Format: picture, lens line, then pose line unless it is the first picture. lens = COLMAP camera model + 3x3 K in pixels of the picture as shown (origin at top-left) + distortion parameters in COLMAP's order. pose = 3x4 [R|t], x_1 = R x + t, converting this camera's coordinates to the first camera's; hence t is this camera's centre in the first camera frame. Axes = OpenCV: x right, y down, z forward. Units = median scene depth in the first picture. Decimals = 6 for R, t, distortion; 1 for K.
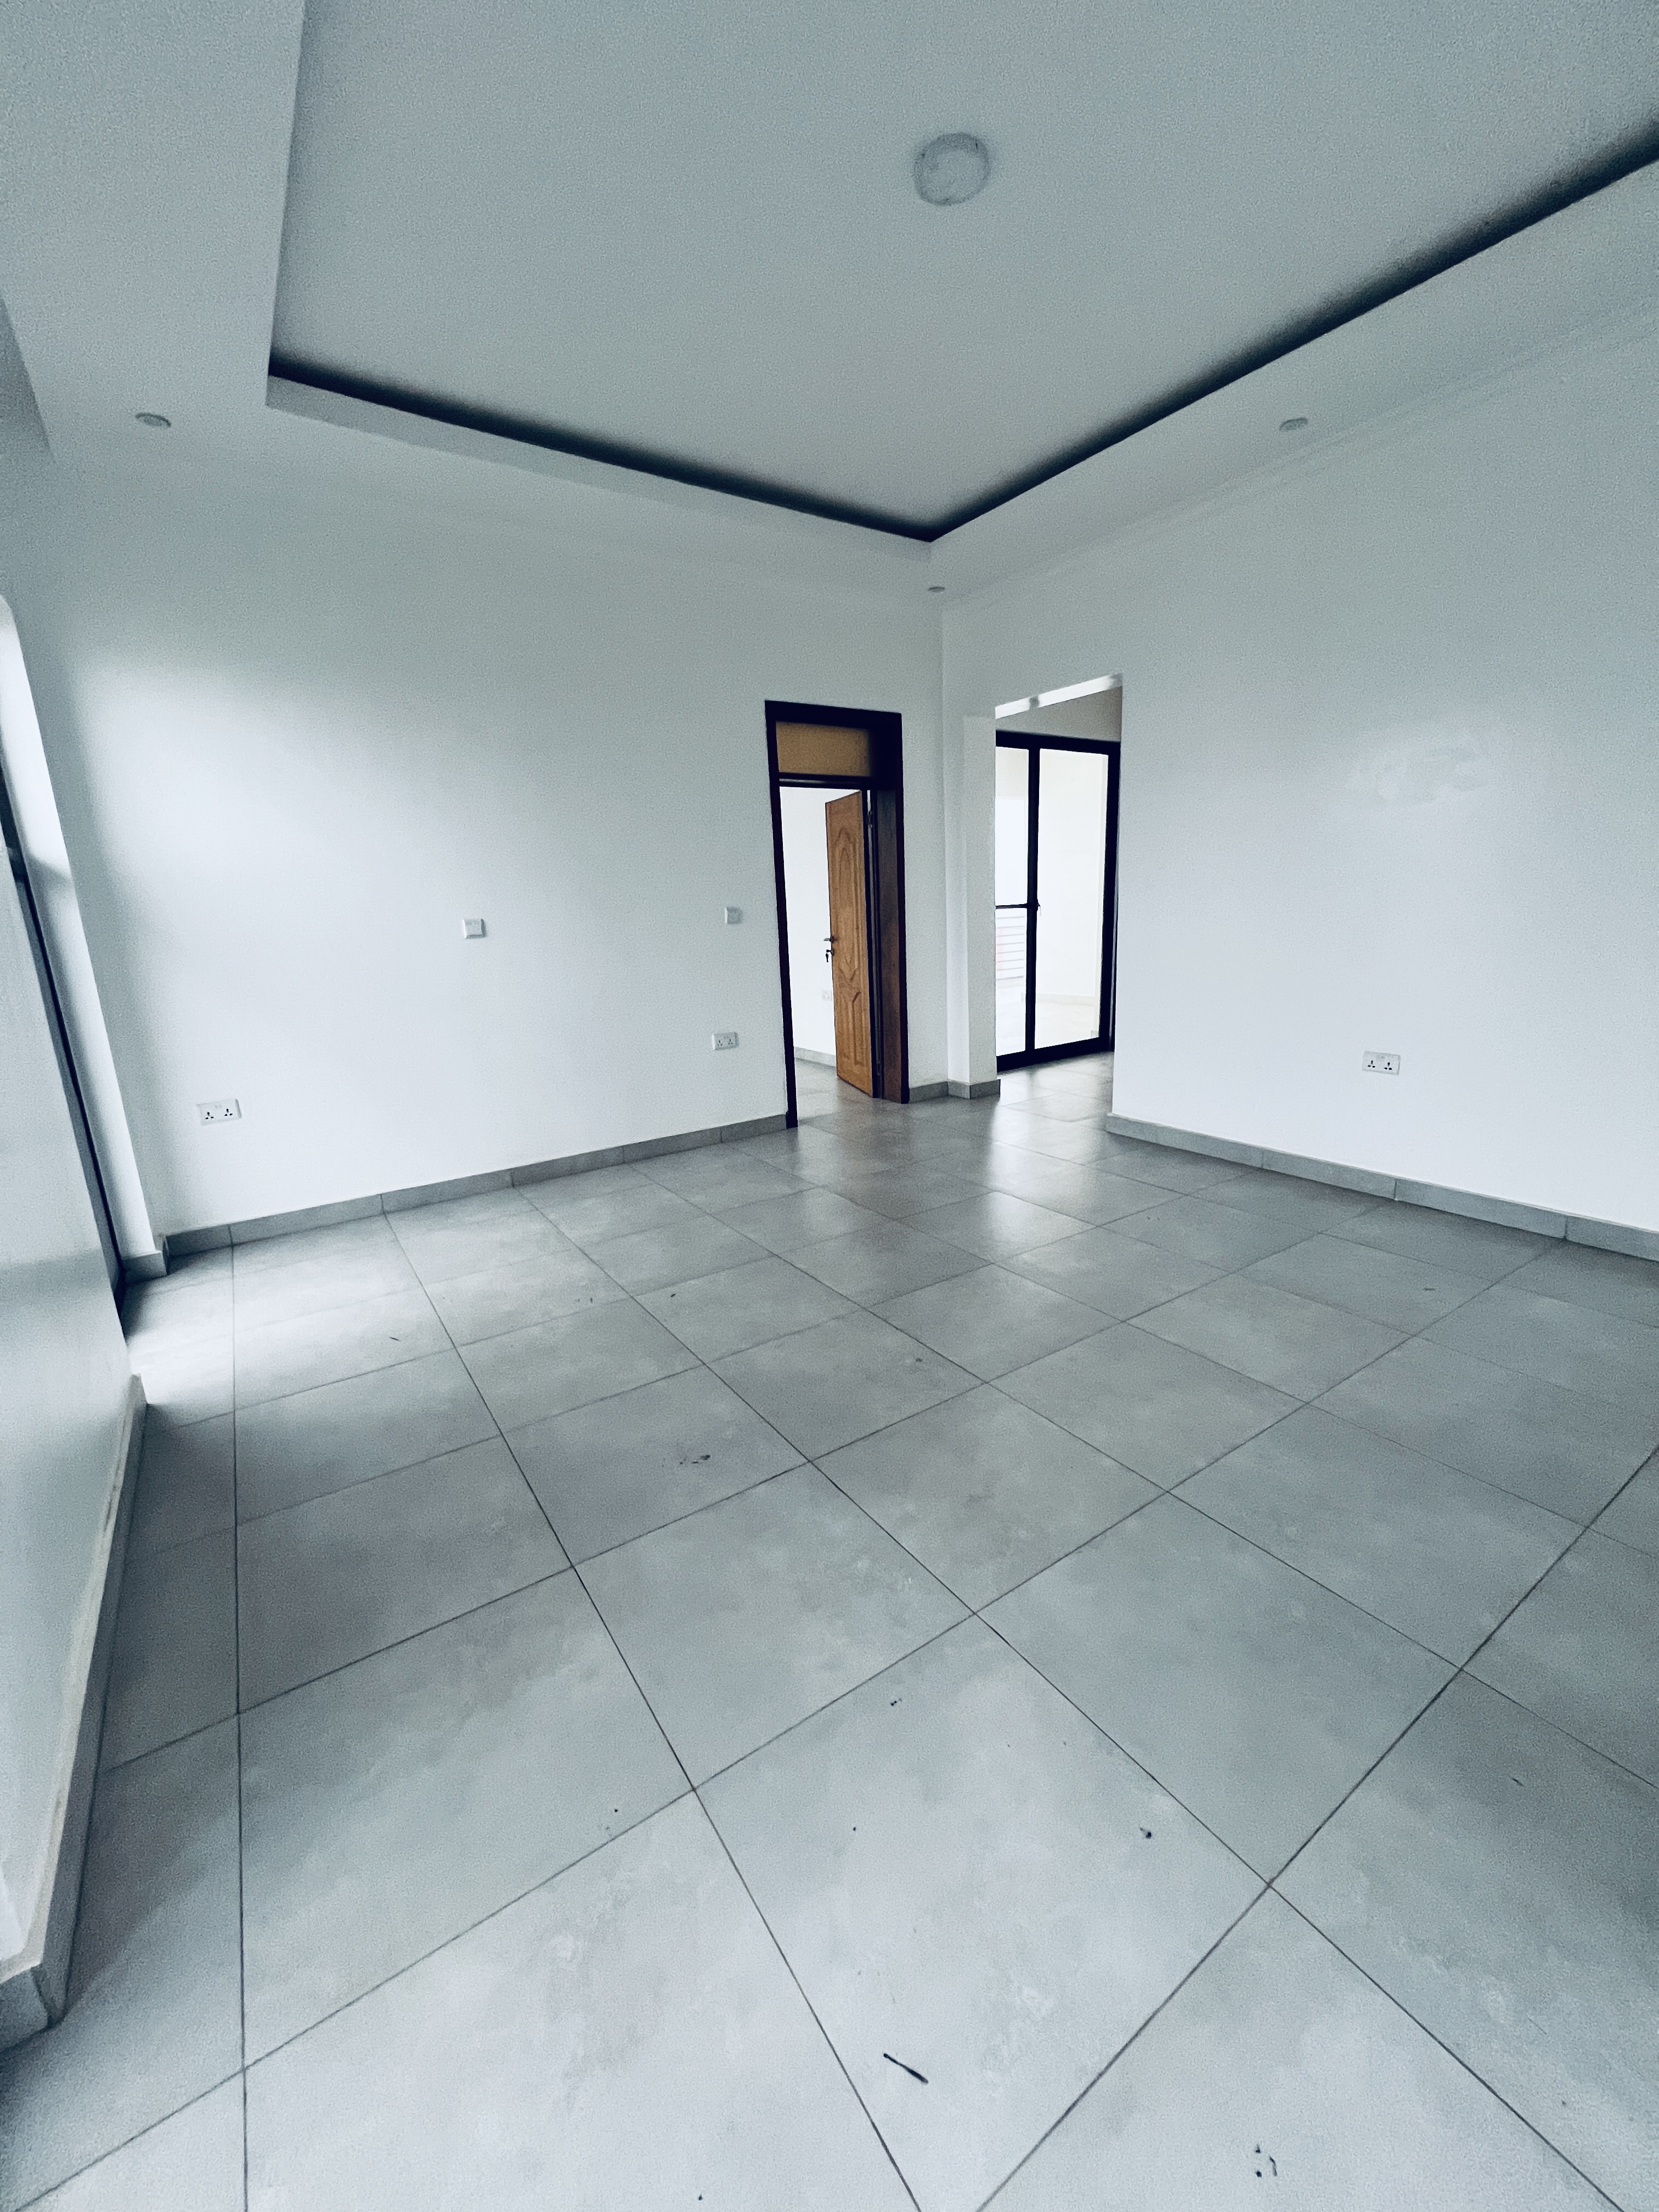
lens RADIAL K [[882.7, 0, 837.5], [0, 882.7, 1107.7], [0, 0, 1]] dist [-0.001378, 0.000558]
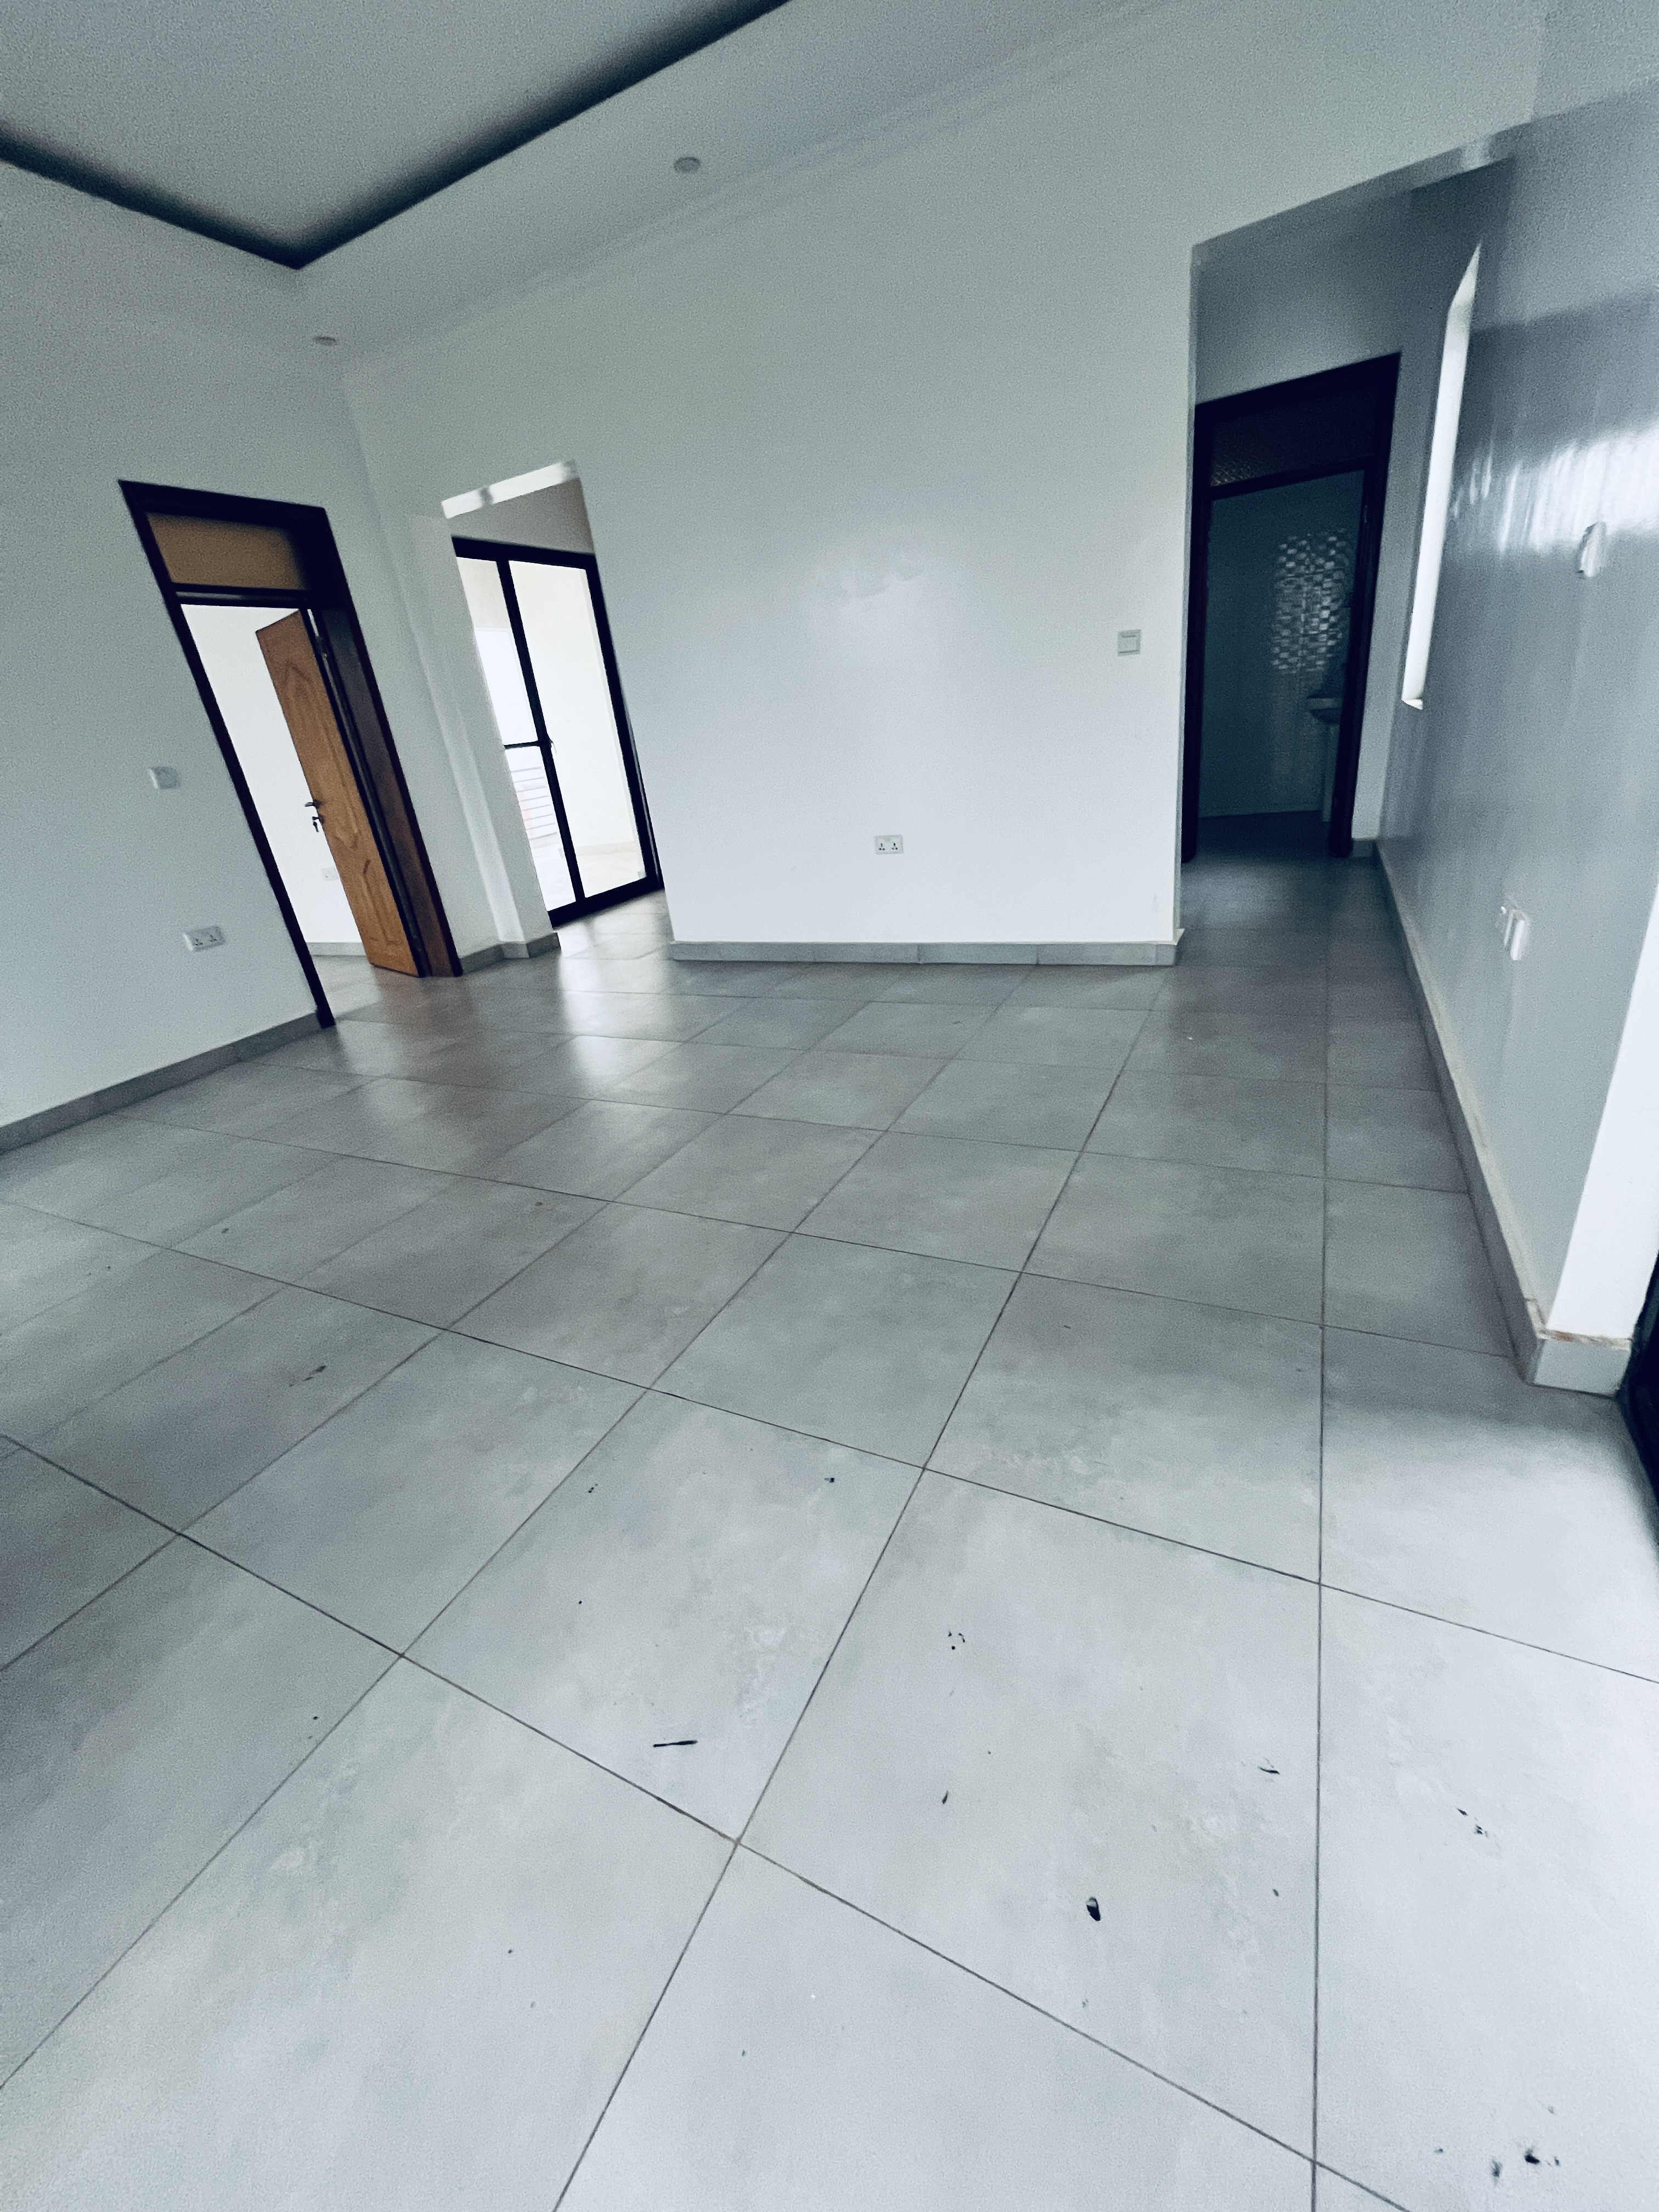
lens RADIAL K [[882.7, 0, 834.2], [0, 882.7, 1104.2], [0, 0, 1]] dist [-0.001378, 0.000558]
pose [[0.871392, -0.256628, 0.418113, -0.001349], [0.193498, 0.962964, 0.187775, 0.049712], [-0.450816, -0.082722, 0.888775, 0.002268]]
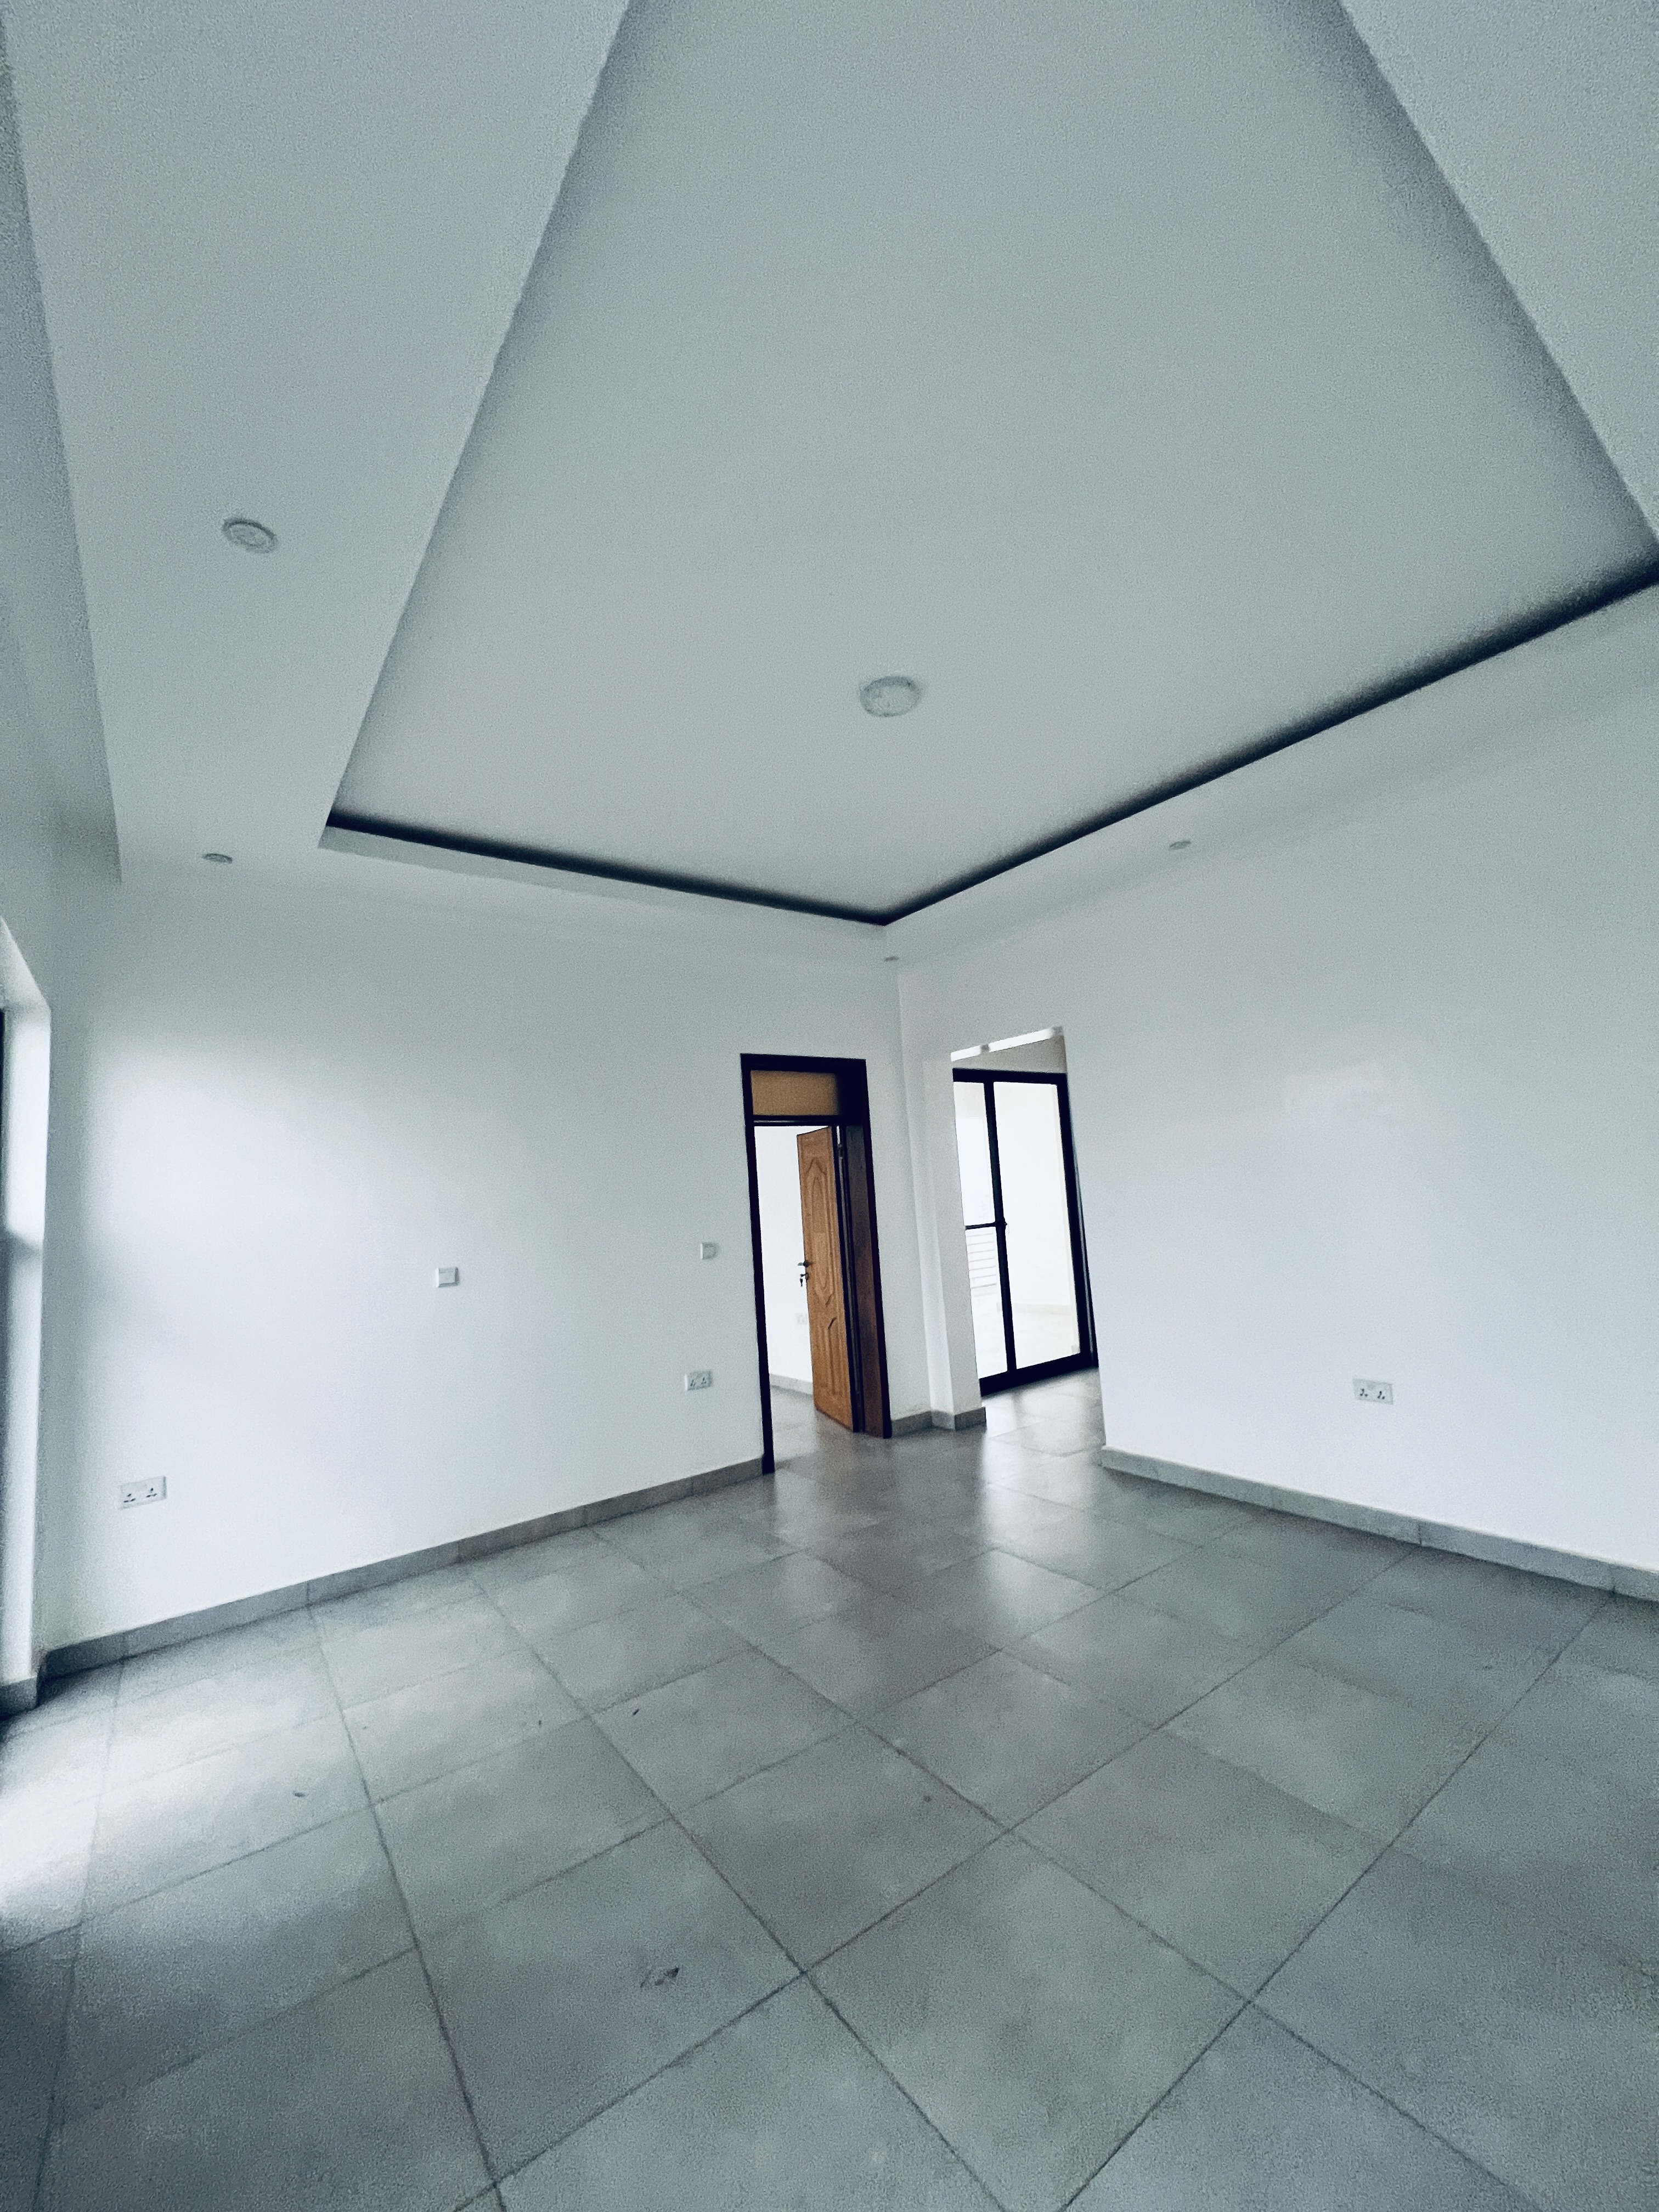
lens RADIAL K [[882.7, 0, 836.9], [0, 882.7, 1110.4], [0, 0, 1]] dist [-0.001378, 0.000558]
pose [[0.999044, -0.023993, 0.036537, -0.007476], [0.034705, 0.943568, -0.329357, -0.049796], [-0.026573, 0.330310, 0.943498, -0.012712]]
